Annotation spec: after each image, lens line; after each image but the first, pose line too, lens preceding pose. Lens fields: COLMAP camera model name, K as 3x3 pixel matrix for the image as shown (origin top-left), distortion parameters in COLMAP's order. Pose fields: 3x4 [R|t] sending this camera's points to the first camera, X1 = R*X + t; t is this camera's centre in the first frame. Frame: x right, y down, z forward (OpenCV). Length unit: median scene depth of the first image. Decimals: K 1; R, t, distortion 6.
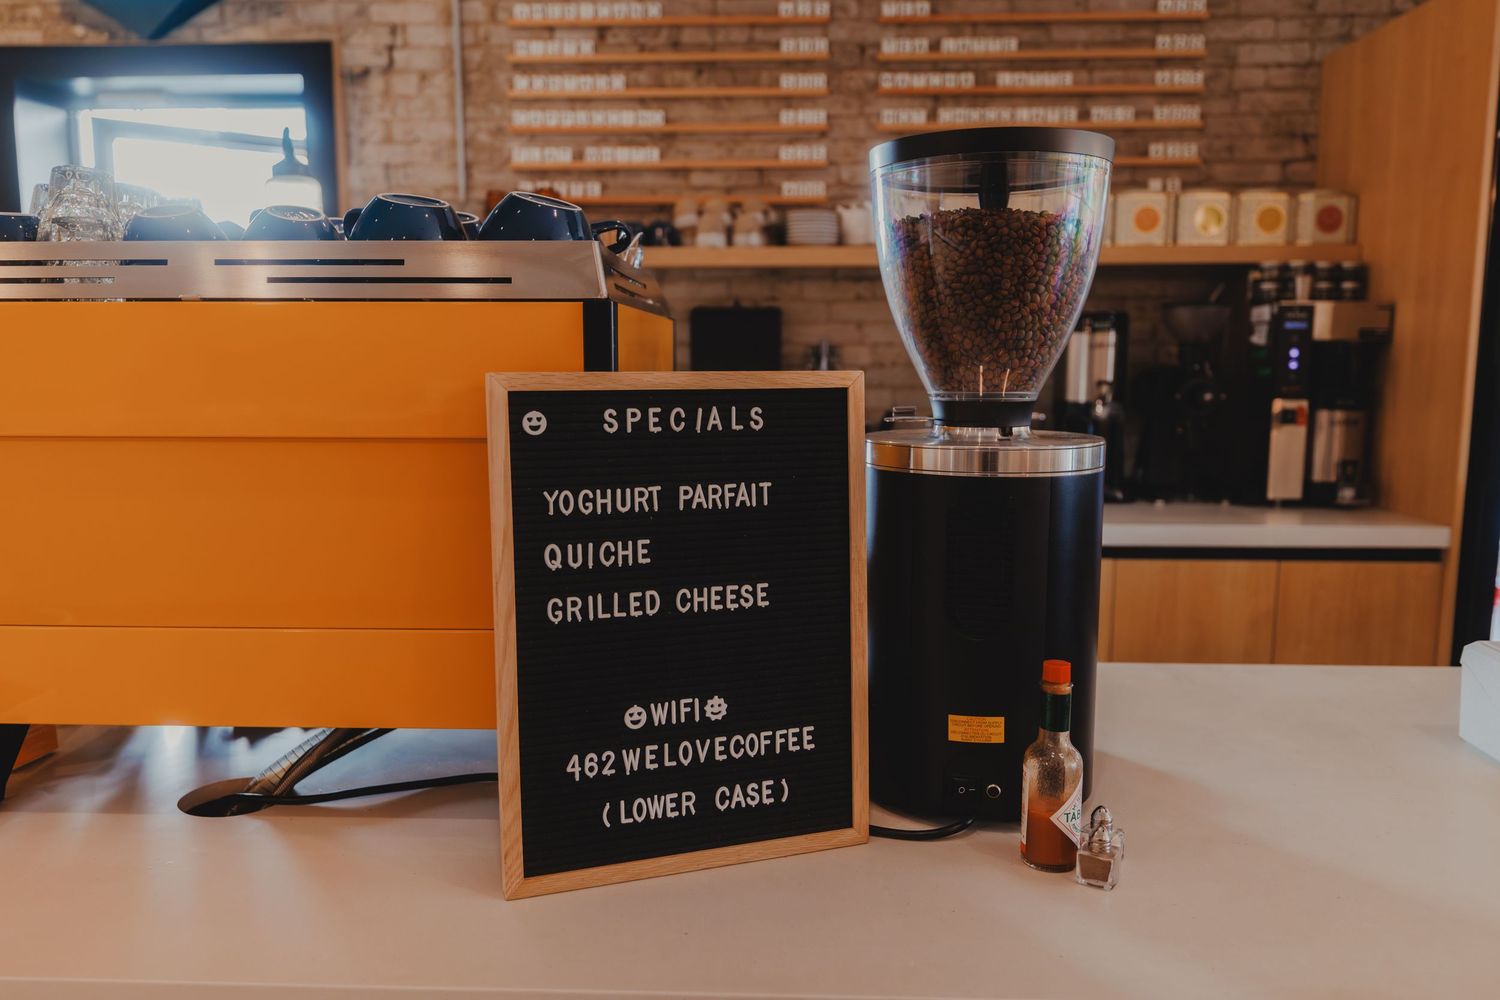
lens RADIAL K [[1093.7, 0, 751.9], [0, 1093.7, 501.6], [0, 0, 1]] dist [0.012966, -0.033773]
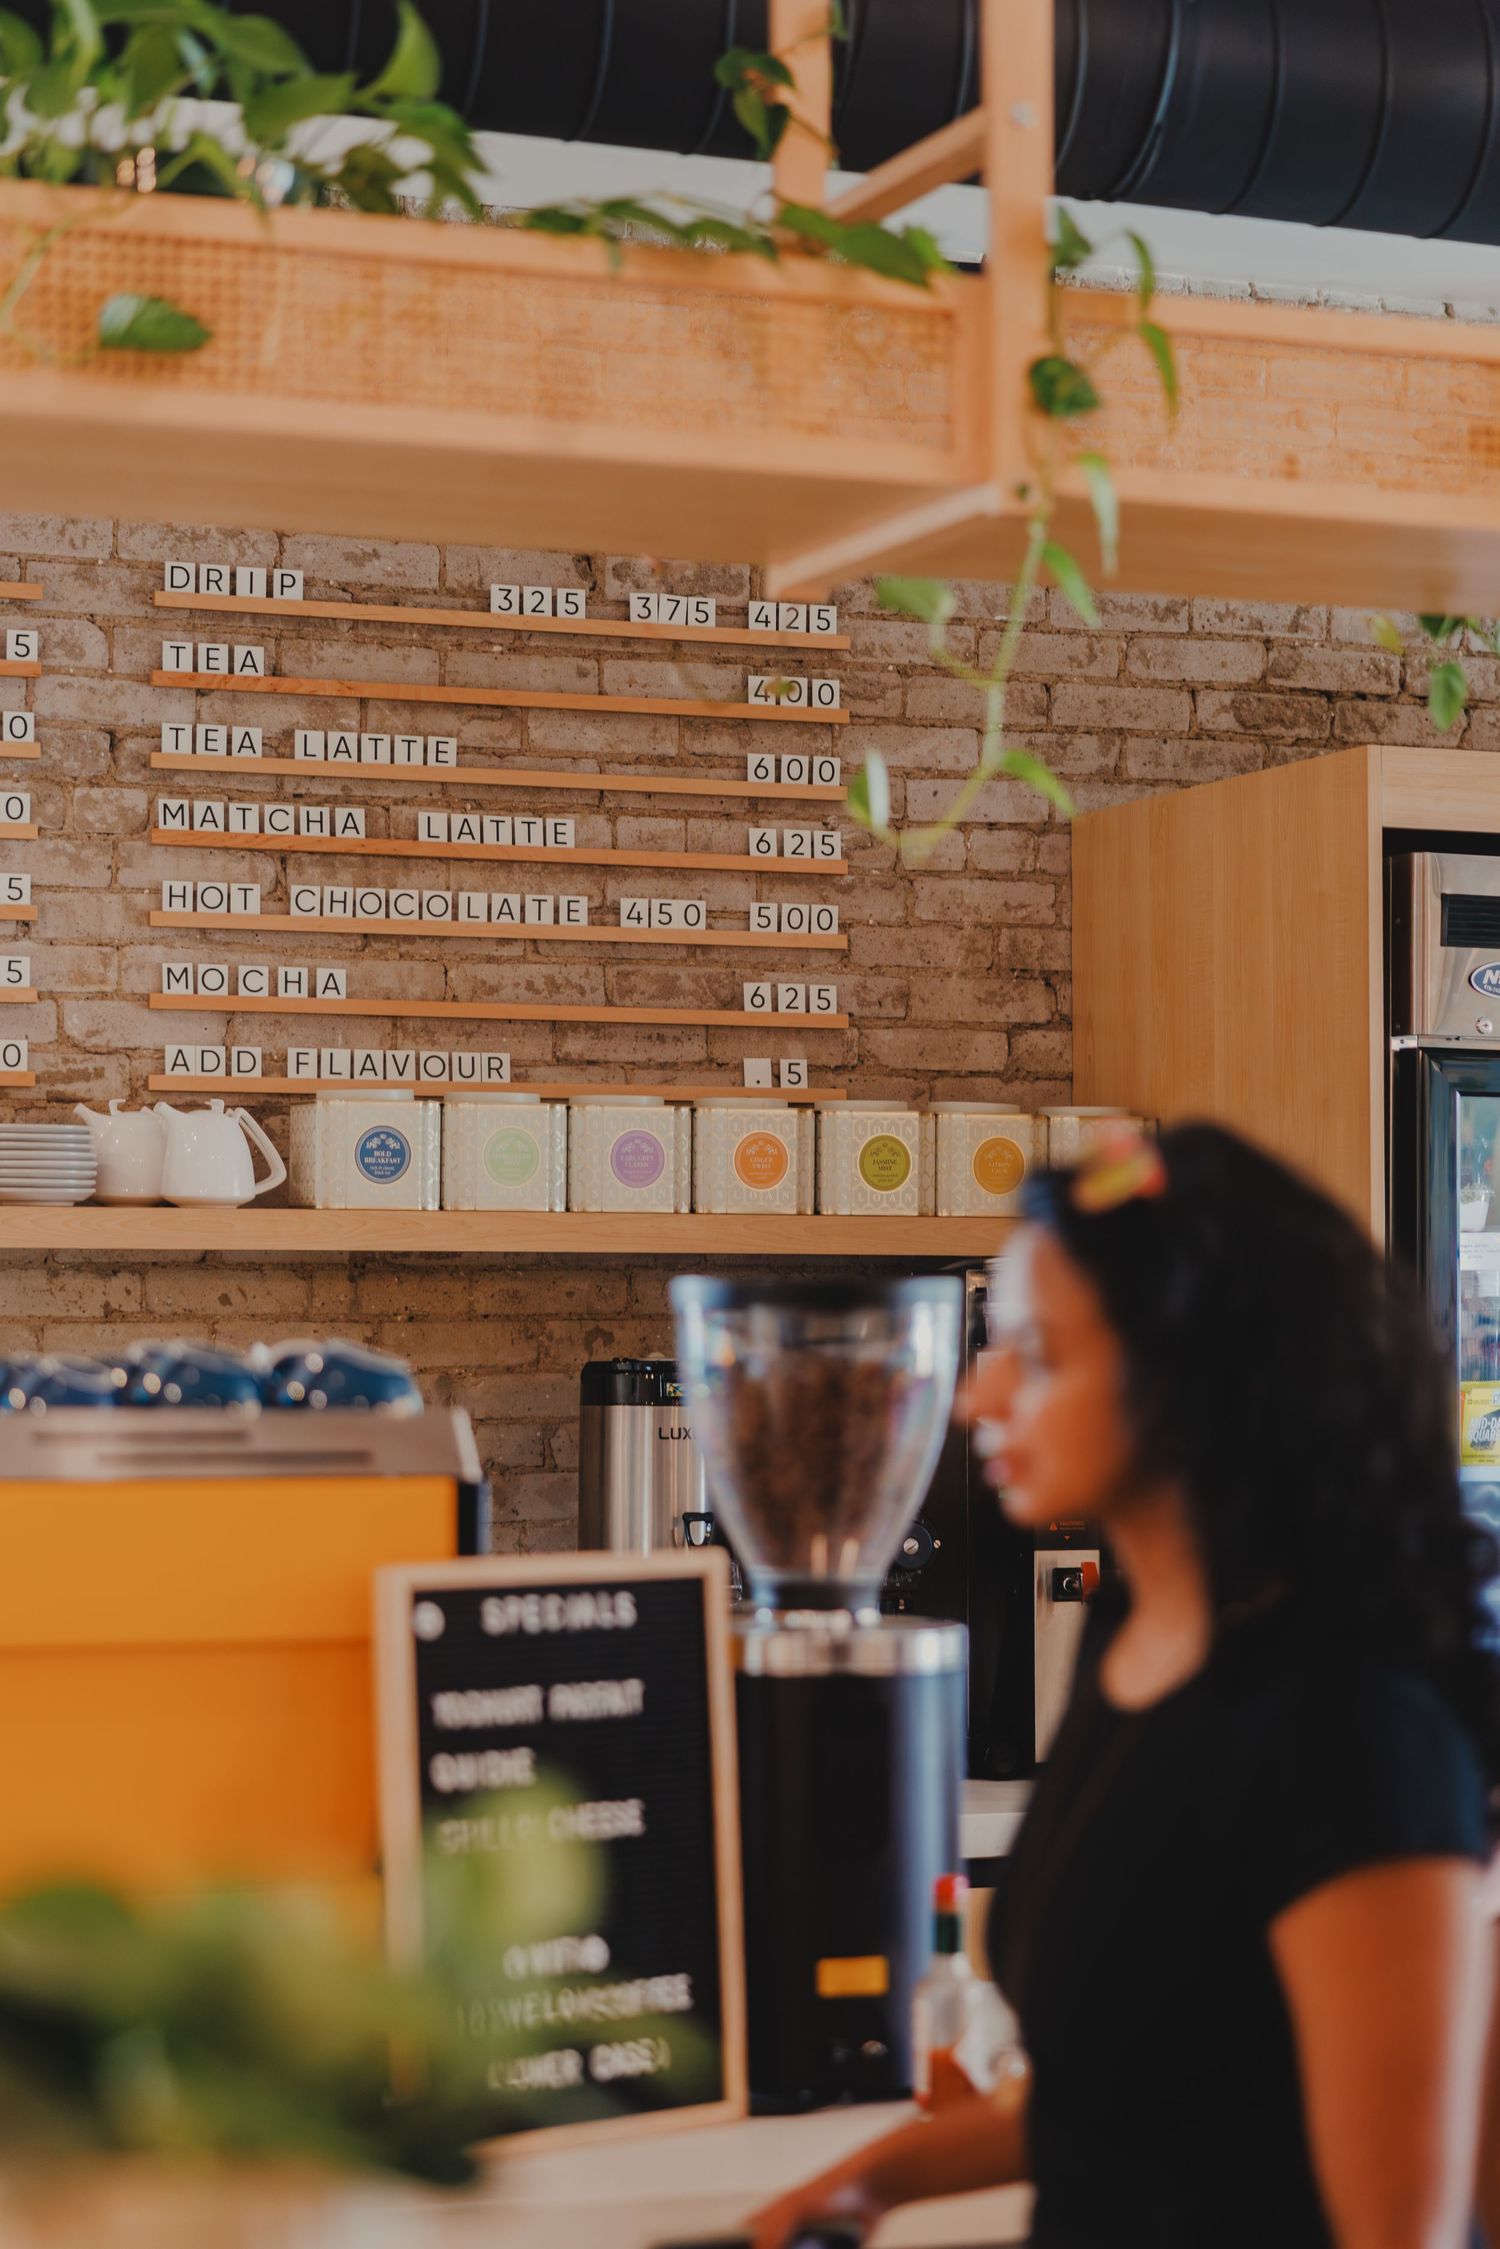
lens RADIAL K [[5603.4, 0, 756.0], [0, 5603.4, 1107.9], [0, 0, 1]] dist [0.032621, 0.000000]
pose [[0.902768, 0.015129, 0.429861, -0.680293], [0.054203, 0.987413, -0.148586, 0.073655], [-0.426698, 0.157438, 0.890585, -1.146258]]
